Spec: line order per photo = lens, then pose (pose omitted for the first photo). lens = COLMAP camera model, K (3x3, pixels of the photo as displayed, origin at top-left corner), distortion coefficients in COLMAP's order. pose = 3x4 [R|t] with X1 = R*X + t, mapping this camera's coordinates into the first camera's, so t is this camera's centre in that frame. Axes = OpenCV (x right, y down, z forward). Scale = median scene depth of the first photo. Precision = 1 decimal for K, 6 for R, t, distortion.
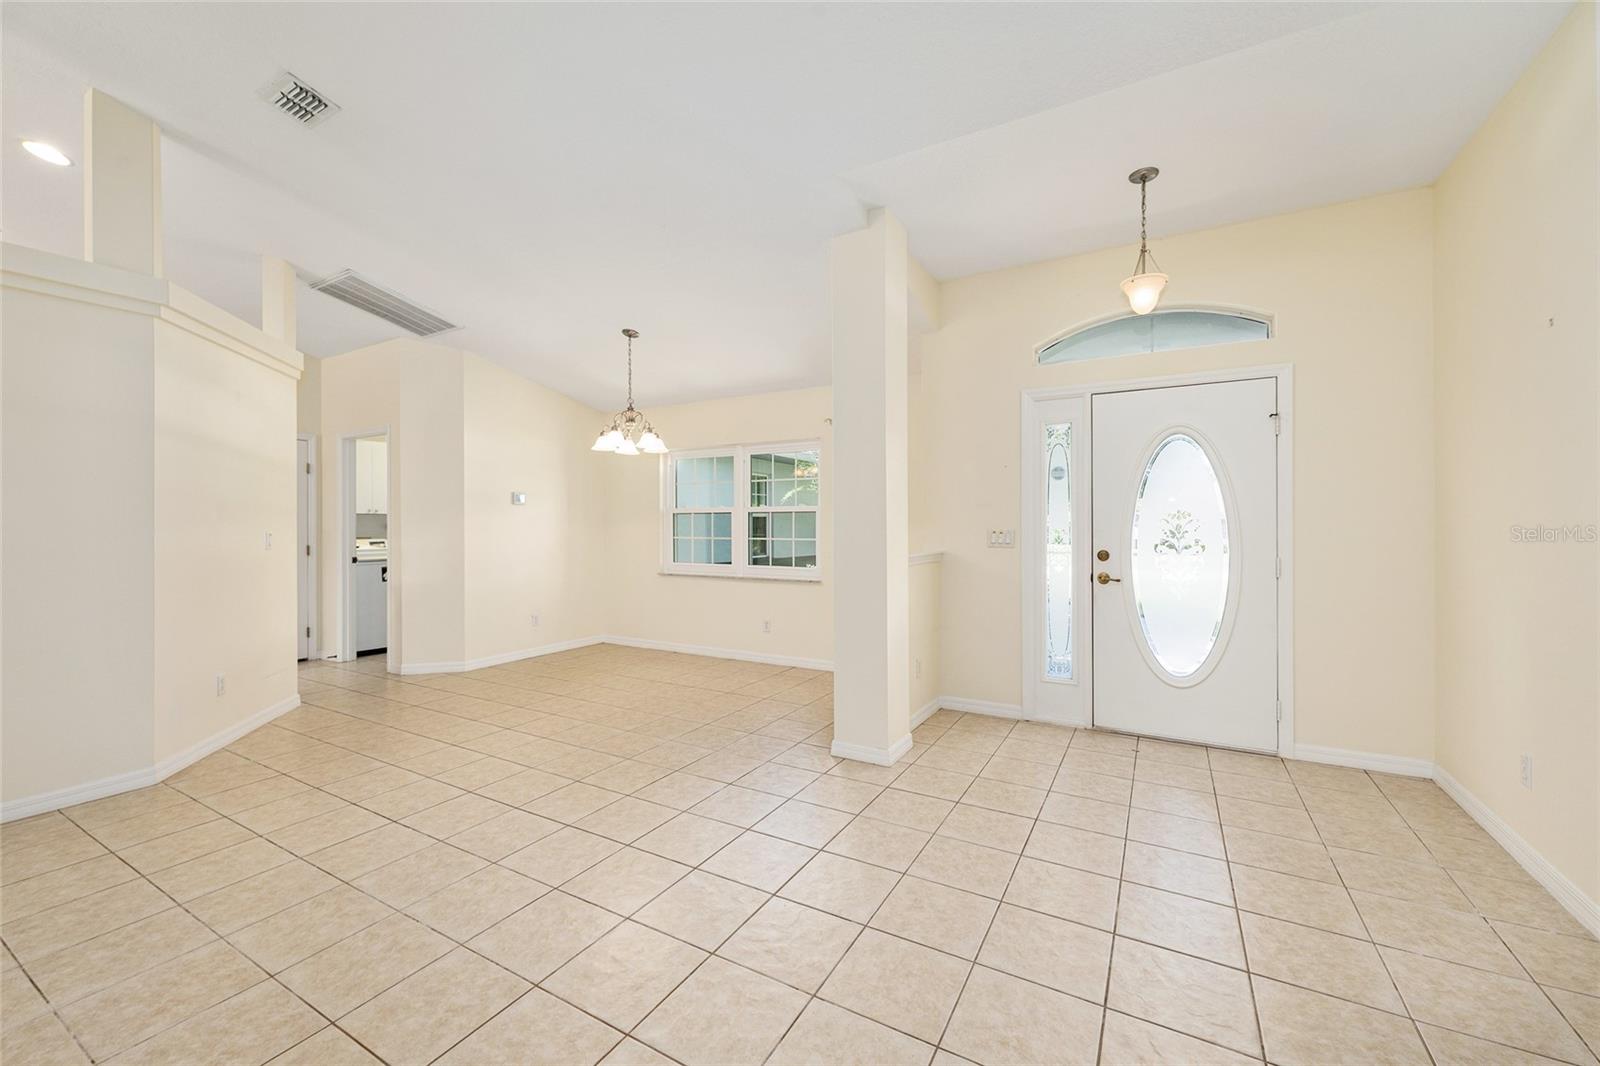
lens RADIAL K [[635.8, 0, 802.3], [0, 635.8, 526.4], [0, 0, 1]] dist [0.001637, 0.000426]
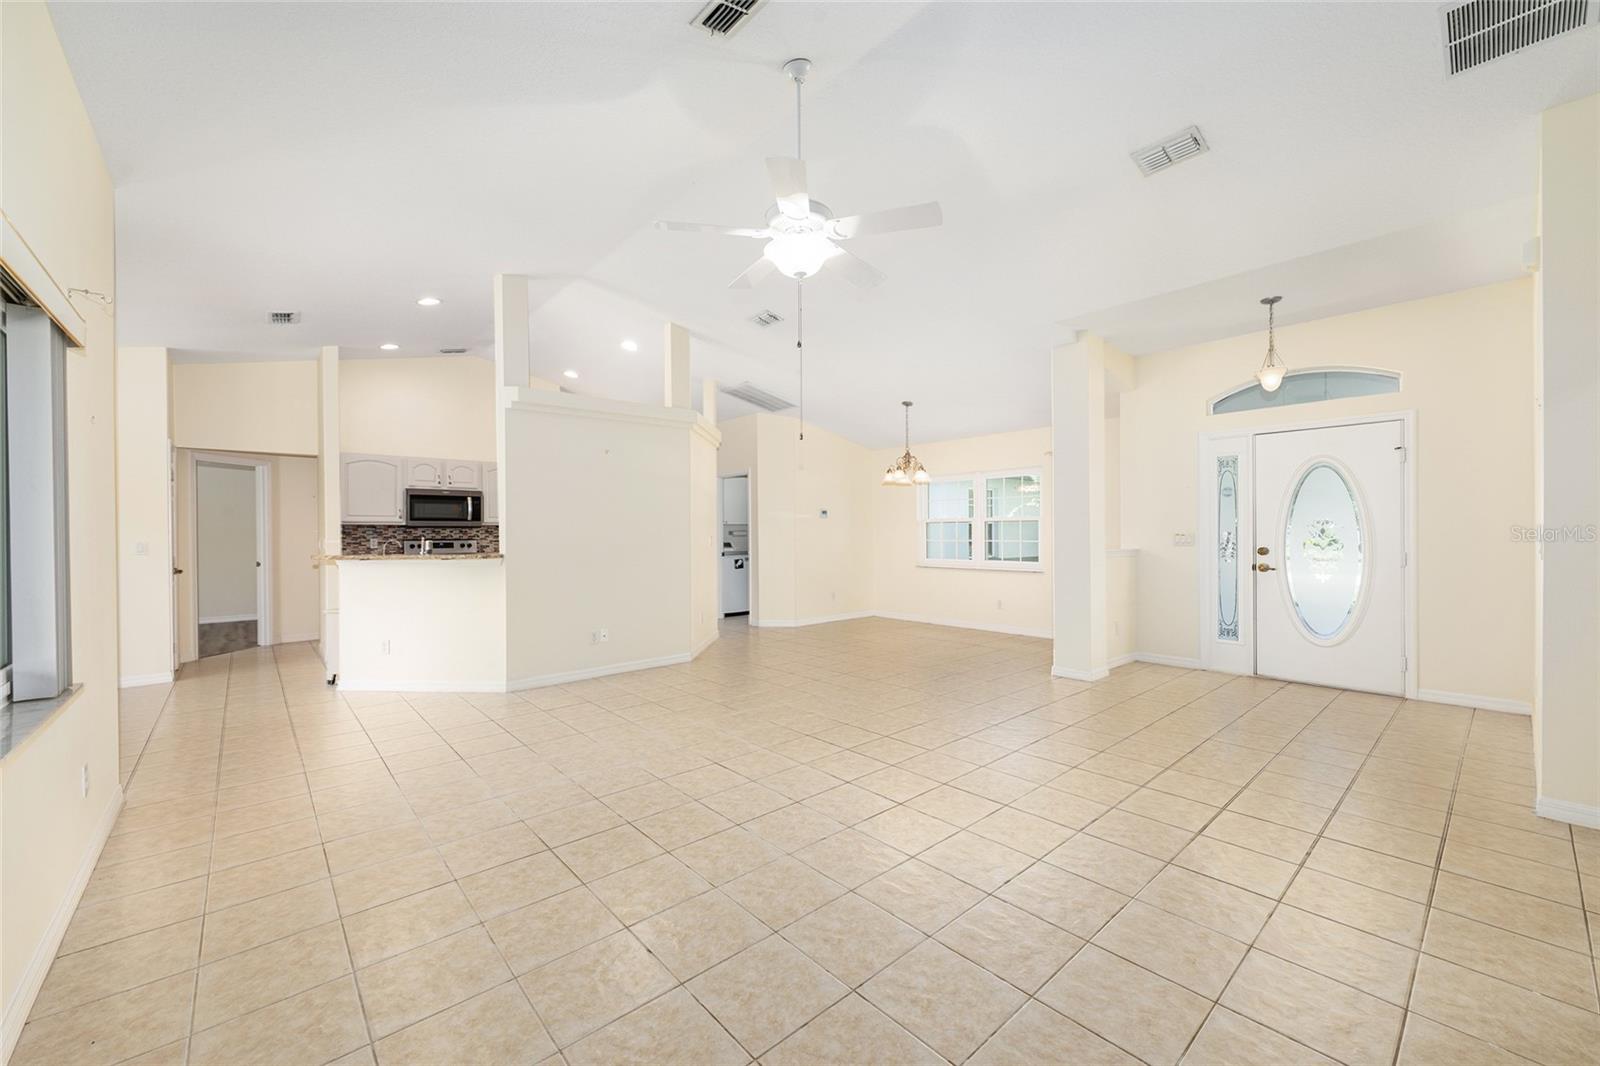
lens RADIAL K [[625.9, 0, 805.0], [0, 625.9, 534.4], [0, 0, 1]] dist [0.000829, -0.000109]
pose [[0.947572, -0.004388, -0.319513, -0.033575], [0.005700, 0.999979, 0.003173, -0.000723], [0.319492, -0.004828, 0.947577, -0.581723]]
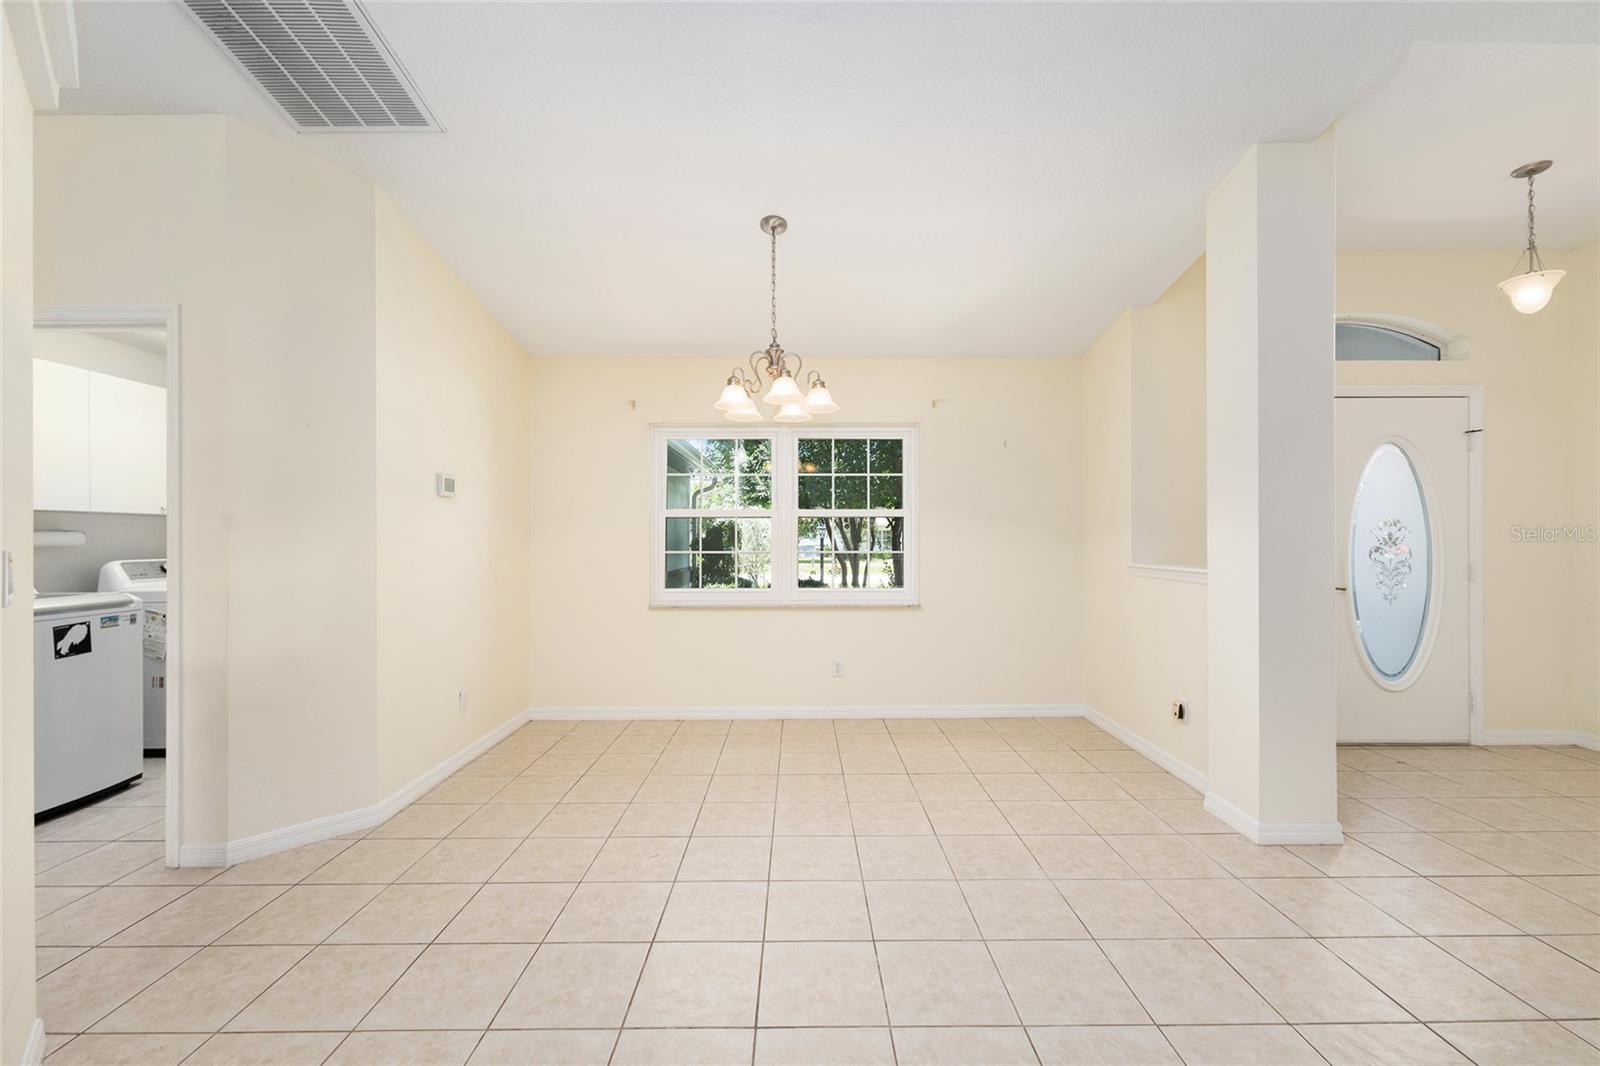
lens RADIAL K [[625.9, 0, 805.0], [0, 625.9, 534.4], [0, 0, 1]] dist [0.000829, -0.000109]
pose [[0.864087, 0.000245, 0.503342, -0.666128], [0.002087, 0.999990, -0.004070, 0.002323], [-0.503337, 0.004567, 0.864078, 0.549111]]
